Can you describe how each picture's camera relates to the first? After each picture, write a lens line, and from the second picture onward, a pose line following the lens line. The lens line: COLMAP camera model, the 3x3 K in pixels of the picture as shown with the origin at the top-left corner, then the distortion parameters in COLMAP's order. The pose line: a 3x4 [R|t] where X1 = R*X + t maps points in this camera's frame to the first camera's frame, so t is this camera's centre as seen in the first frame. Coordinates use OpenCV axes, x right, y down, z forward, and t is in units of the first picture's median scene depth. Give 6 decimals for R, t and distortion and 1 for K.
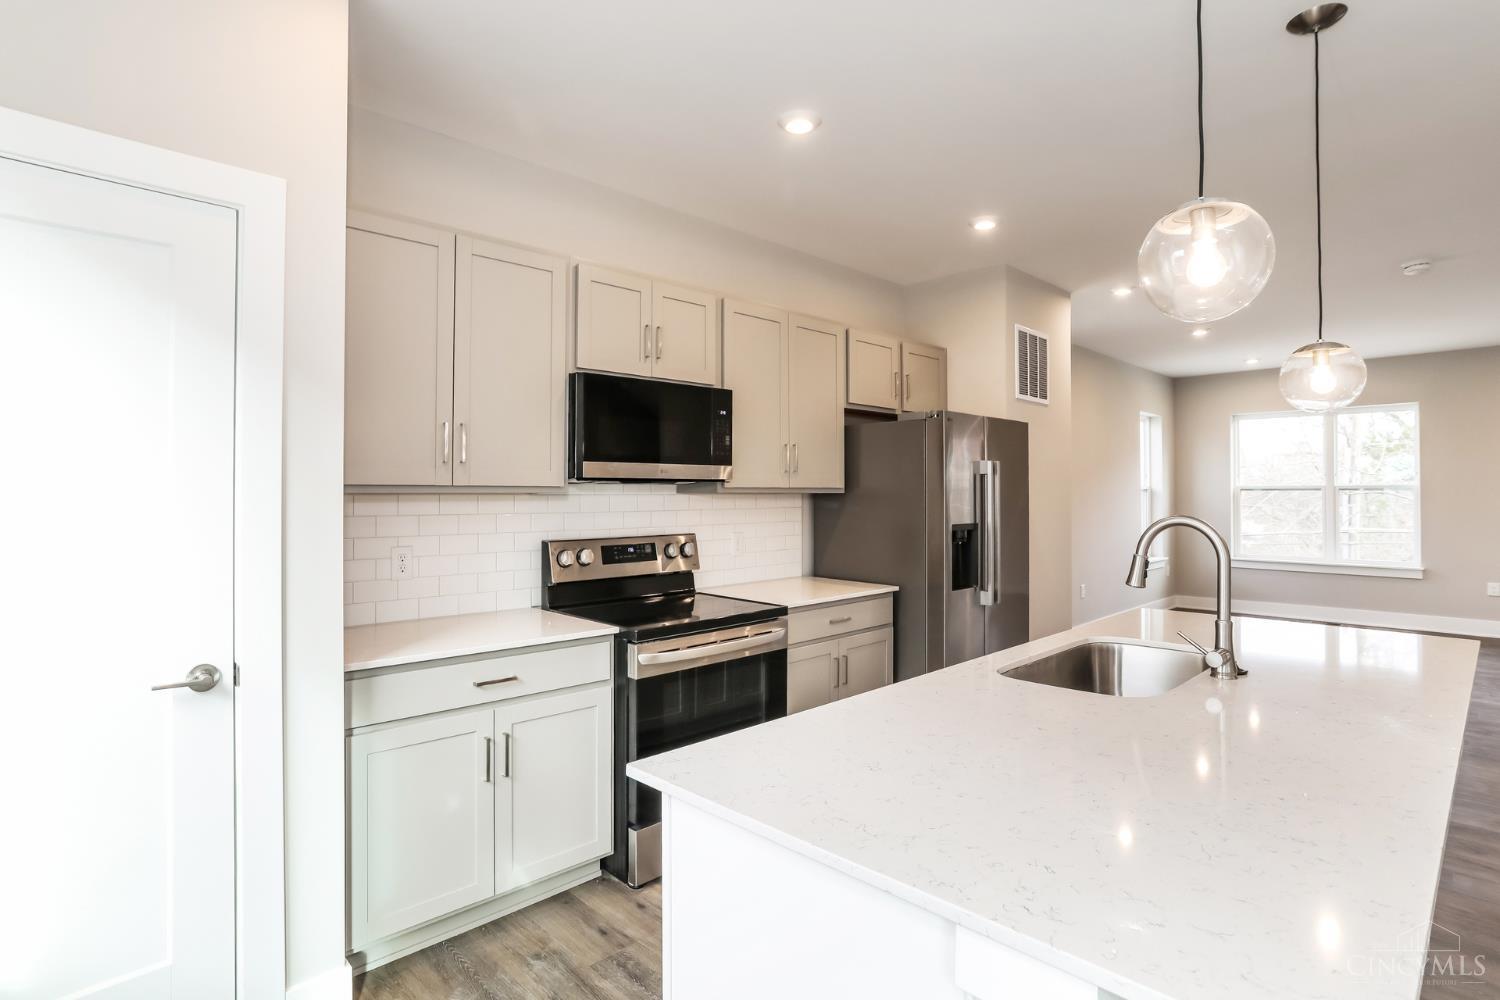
lens RADIAL K [[762.5, 0, 749.8], [0, 762.5, 470.9], [0, 0, 1]] dist [-0.002085, 0.000032]
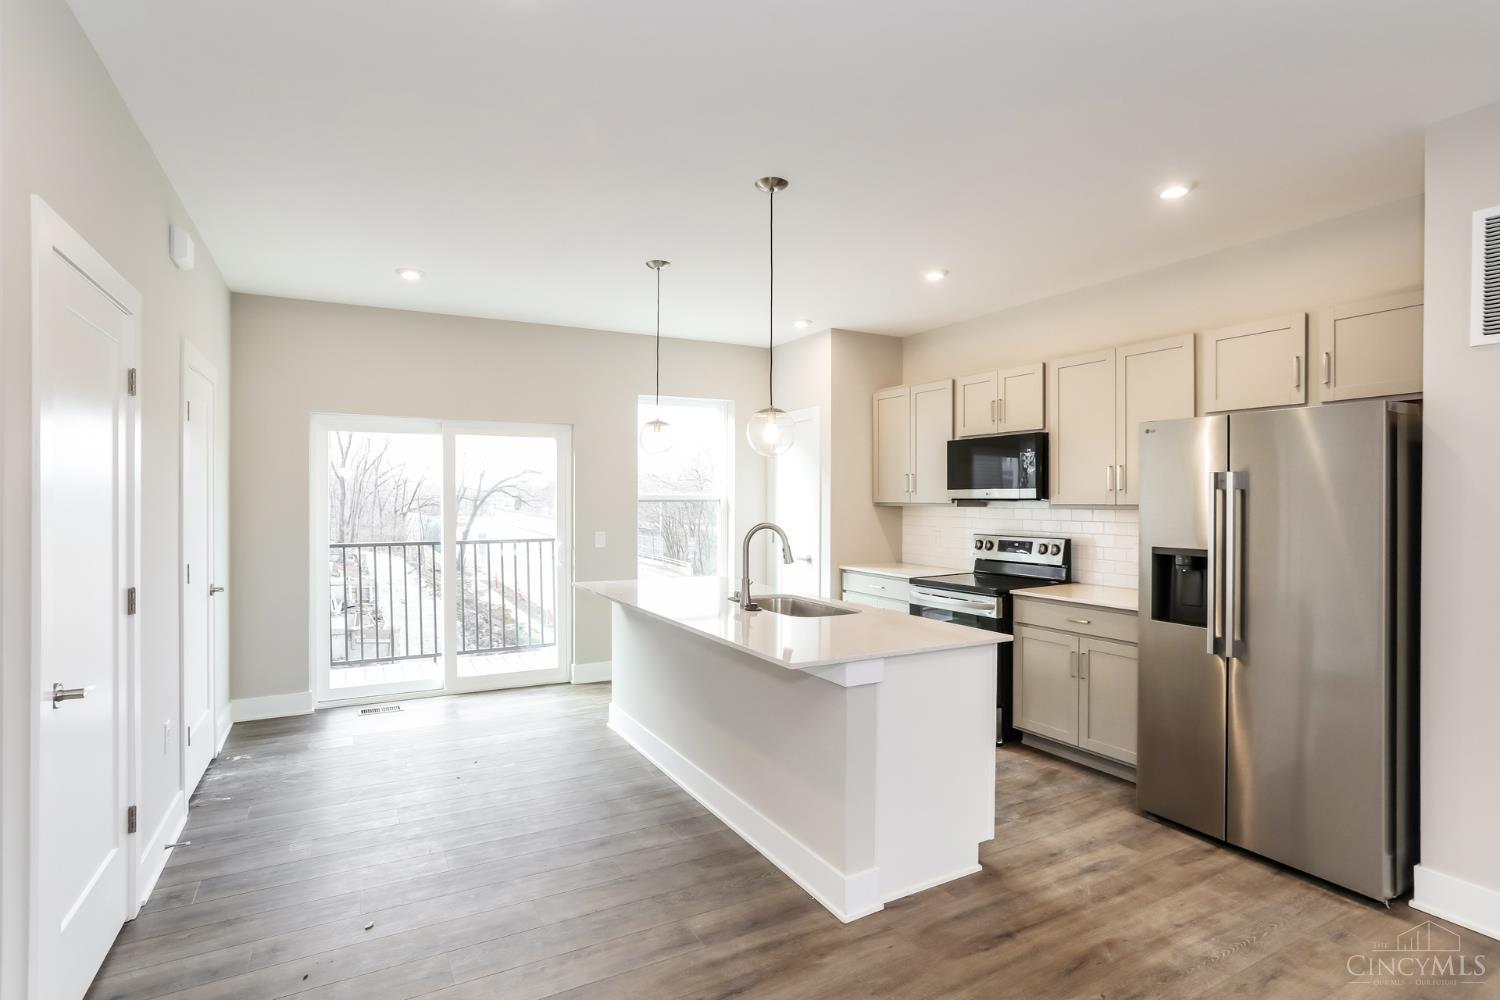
lens RADIAL K [[747.3, 0, 738.5], [0, 747.3, 496.2], [0, 0, 1]] dist [-0.018118, 0.000435]
pose [[-0.274706, -0.006002, -0.961509, 1.491166], [0.028663, 0.999485, -0.014428, 0.012759], [0.961101, -0.031524, -0.274393, 0.907725]]
